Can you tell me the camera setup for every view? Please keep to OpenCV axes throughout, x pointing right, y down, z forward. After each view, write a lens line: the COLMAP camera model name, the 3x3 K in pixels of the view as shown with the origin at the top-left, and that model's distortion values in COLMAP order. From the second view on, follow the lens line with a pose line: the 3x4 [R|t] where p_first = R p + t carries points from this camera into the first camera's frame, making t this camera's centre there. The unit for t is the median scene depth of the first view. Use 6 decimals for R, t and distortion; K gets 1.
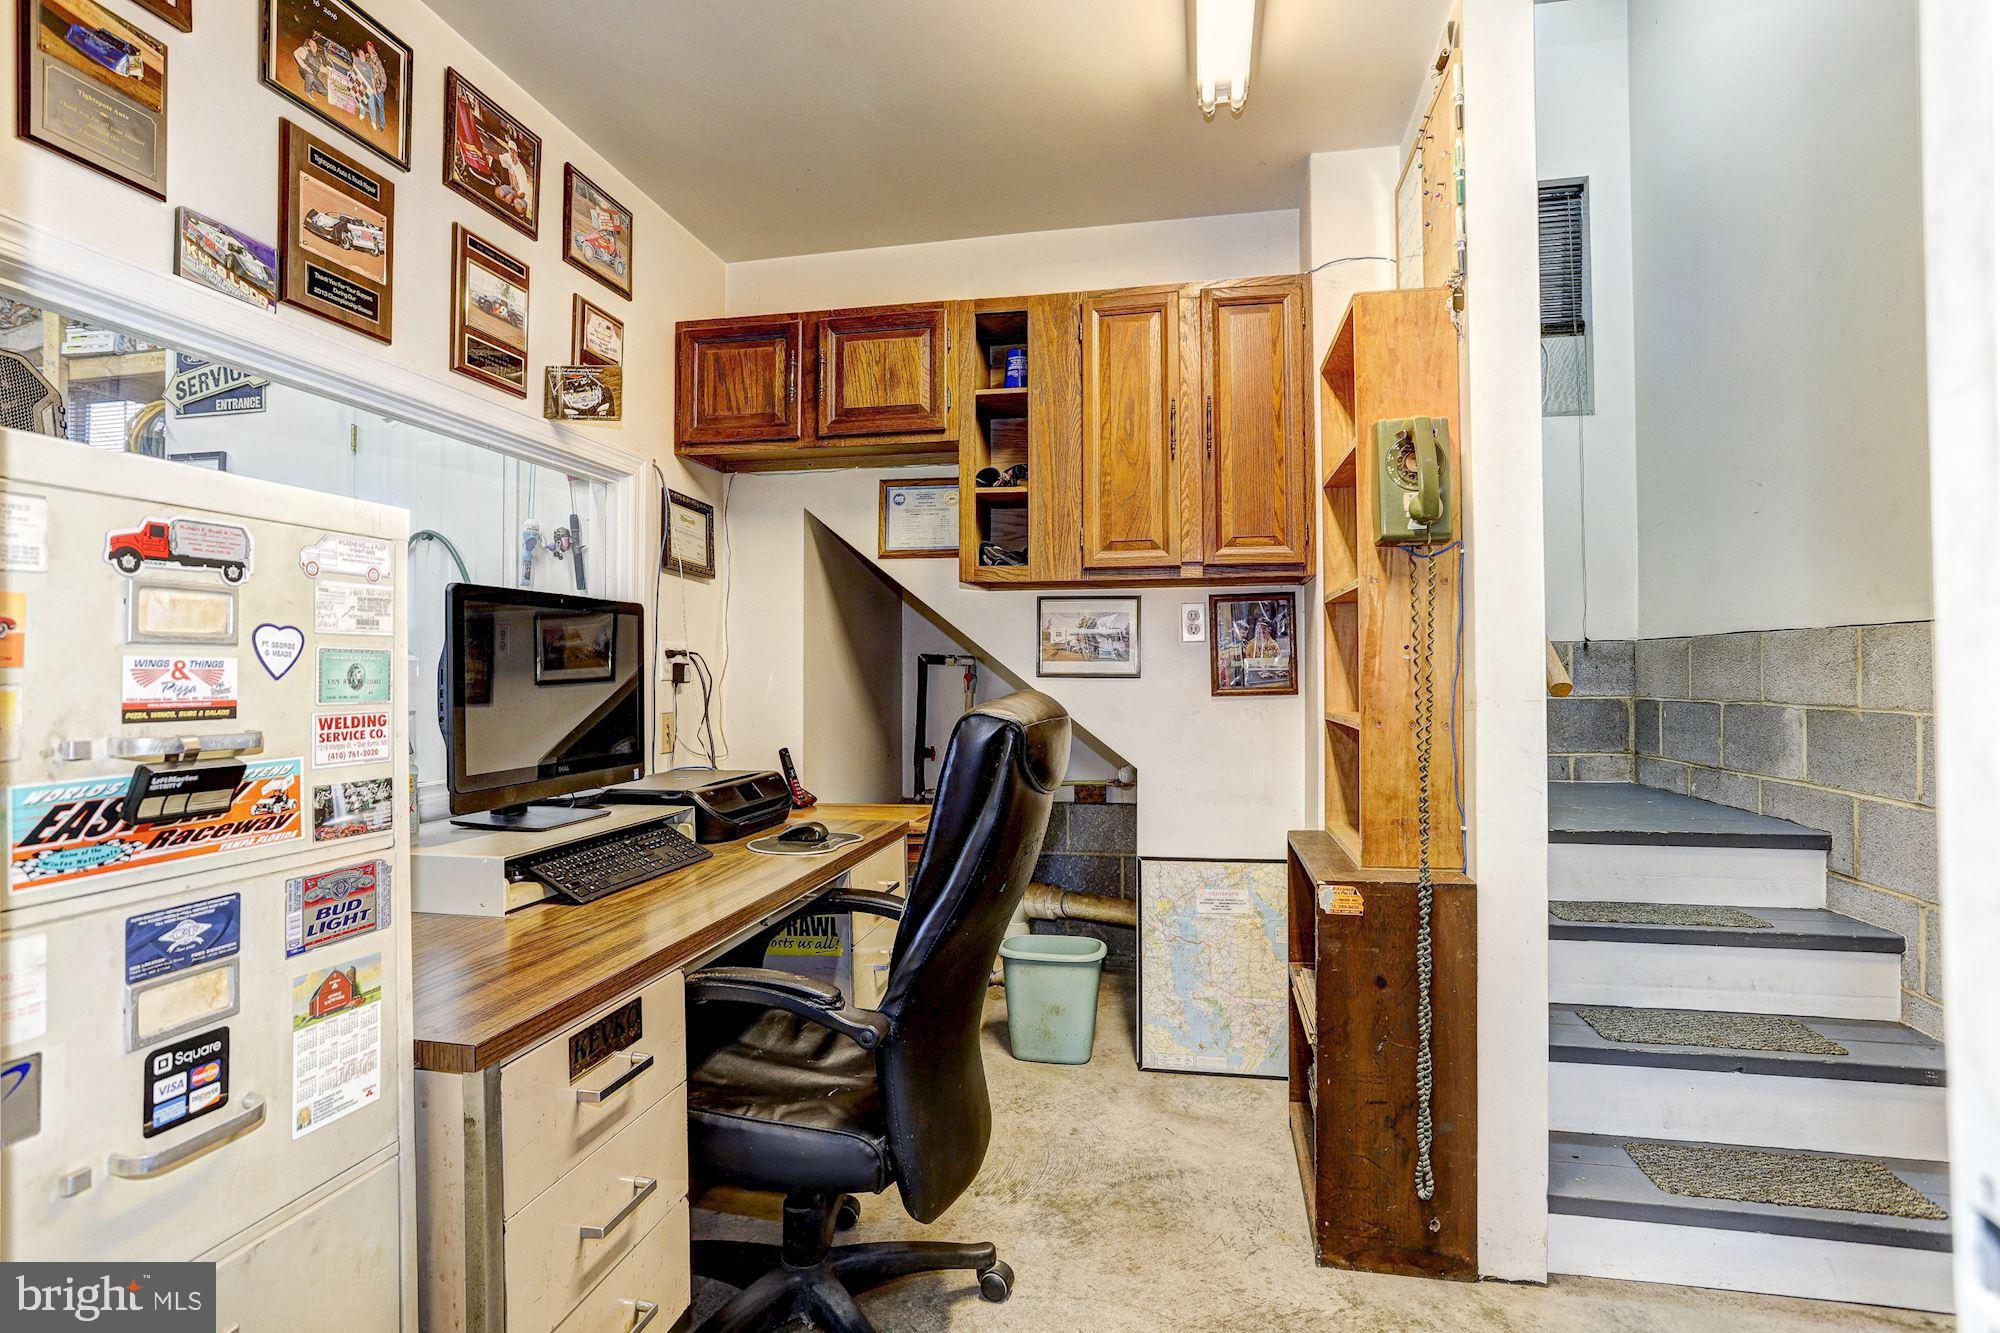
lens RADIAL K [[980.8, 0, 988.7], [0, 980.8, 664.8], [0, 0, 1]] dist [-0.059306, 0.032219]
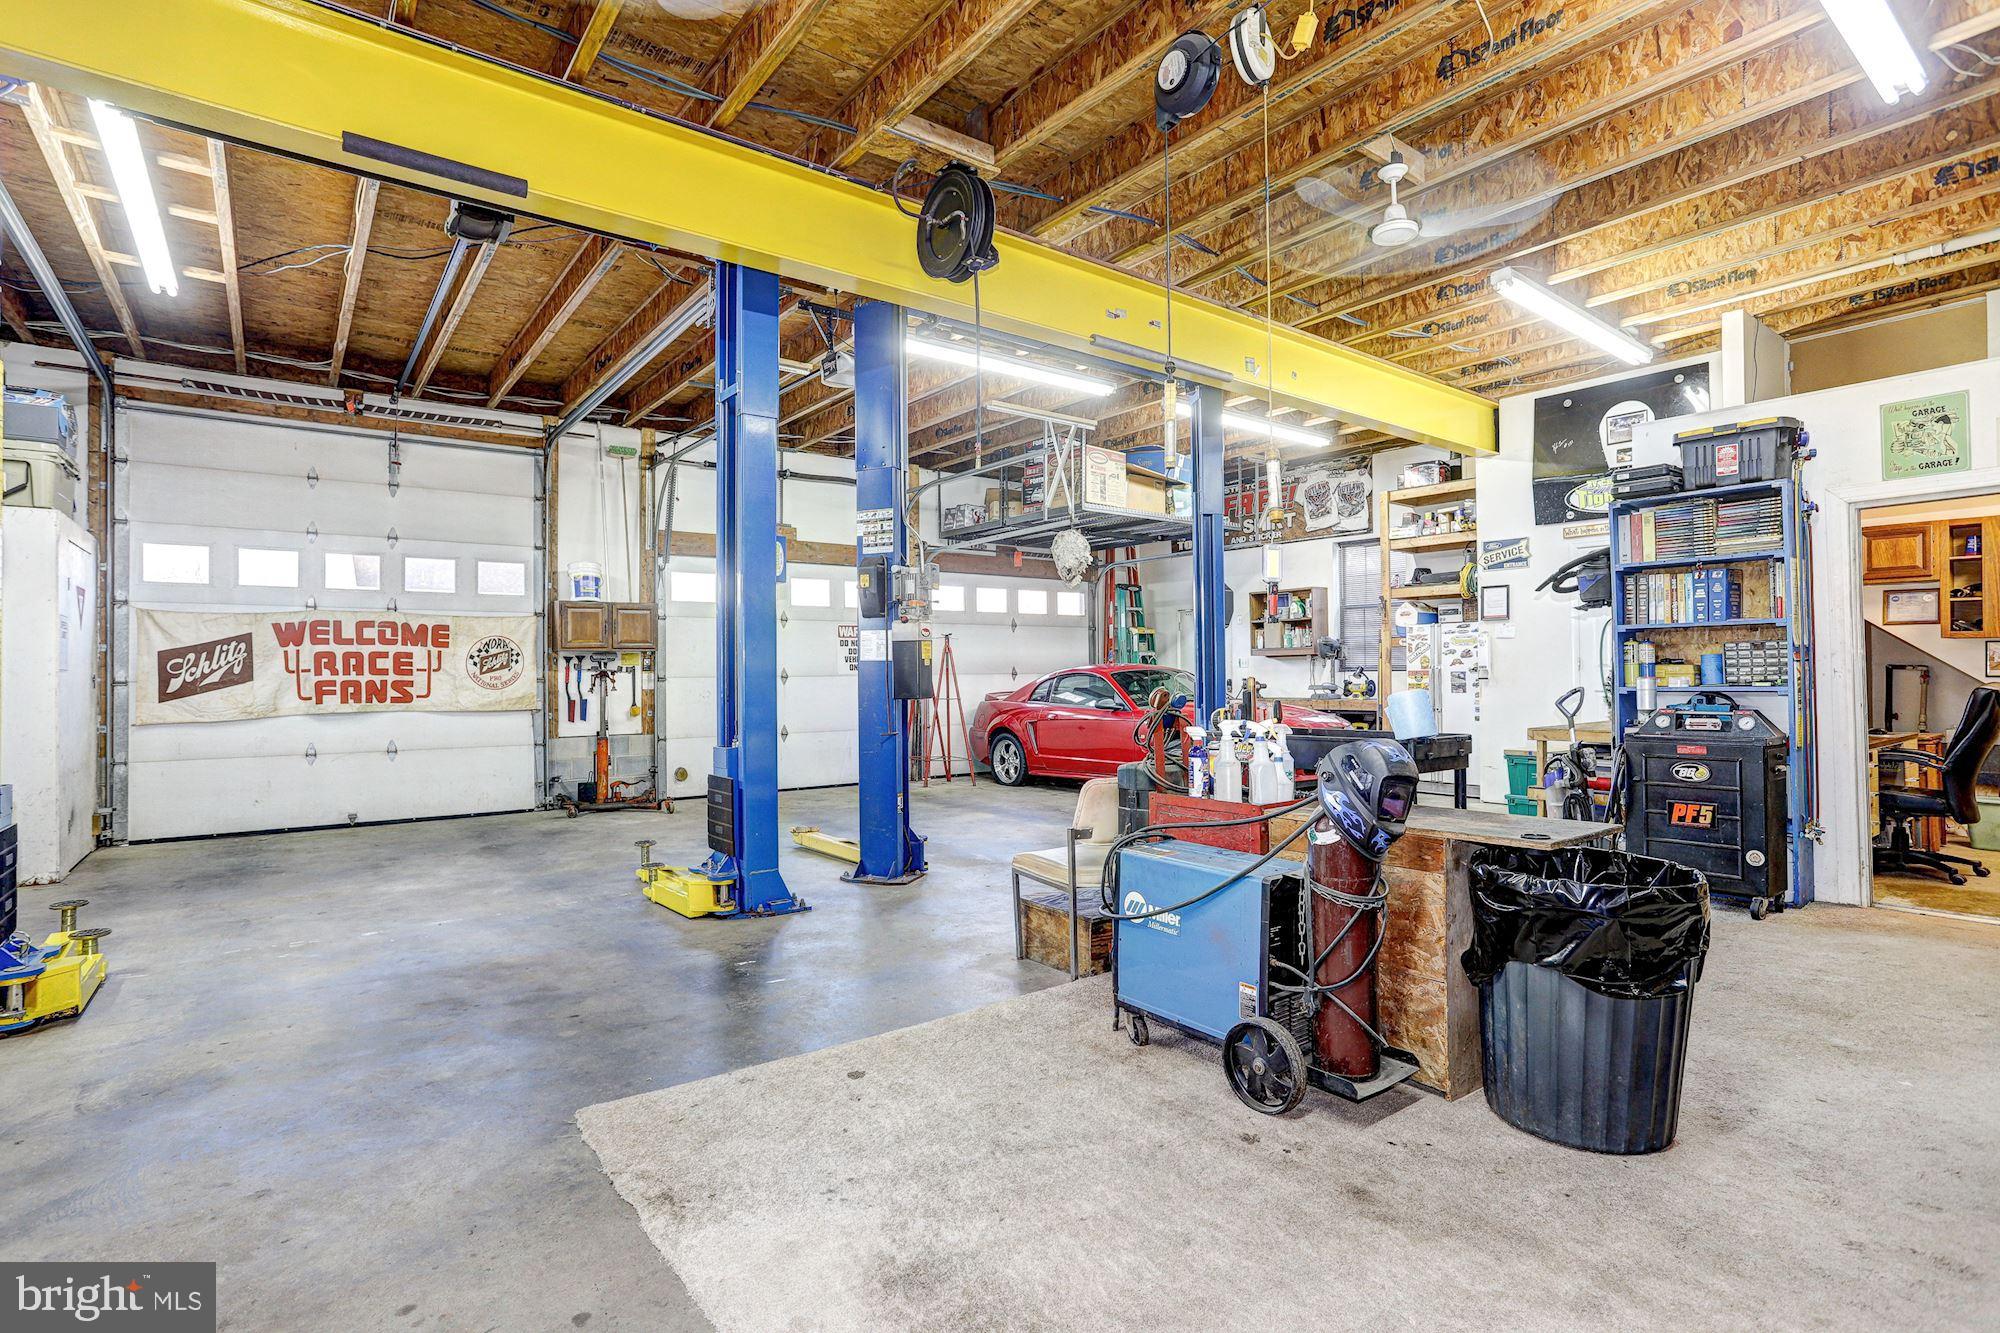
lens RADIAL K [[965.4, 0, 983.4], [0, 965.4, 663.7], [0, 0, 1]] dist [-0.055122, 0.033992]
pose [[0.754263, -0.006054, -0.656544, -0.274082], [0.008294, 0.999966, 0.000309, -0.039237], [0.656520, -0.005679, 0.754288, -2.270794]]
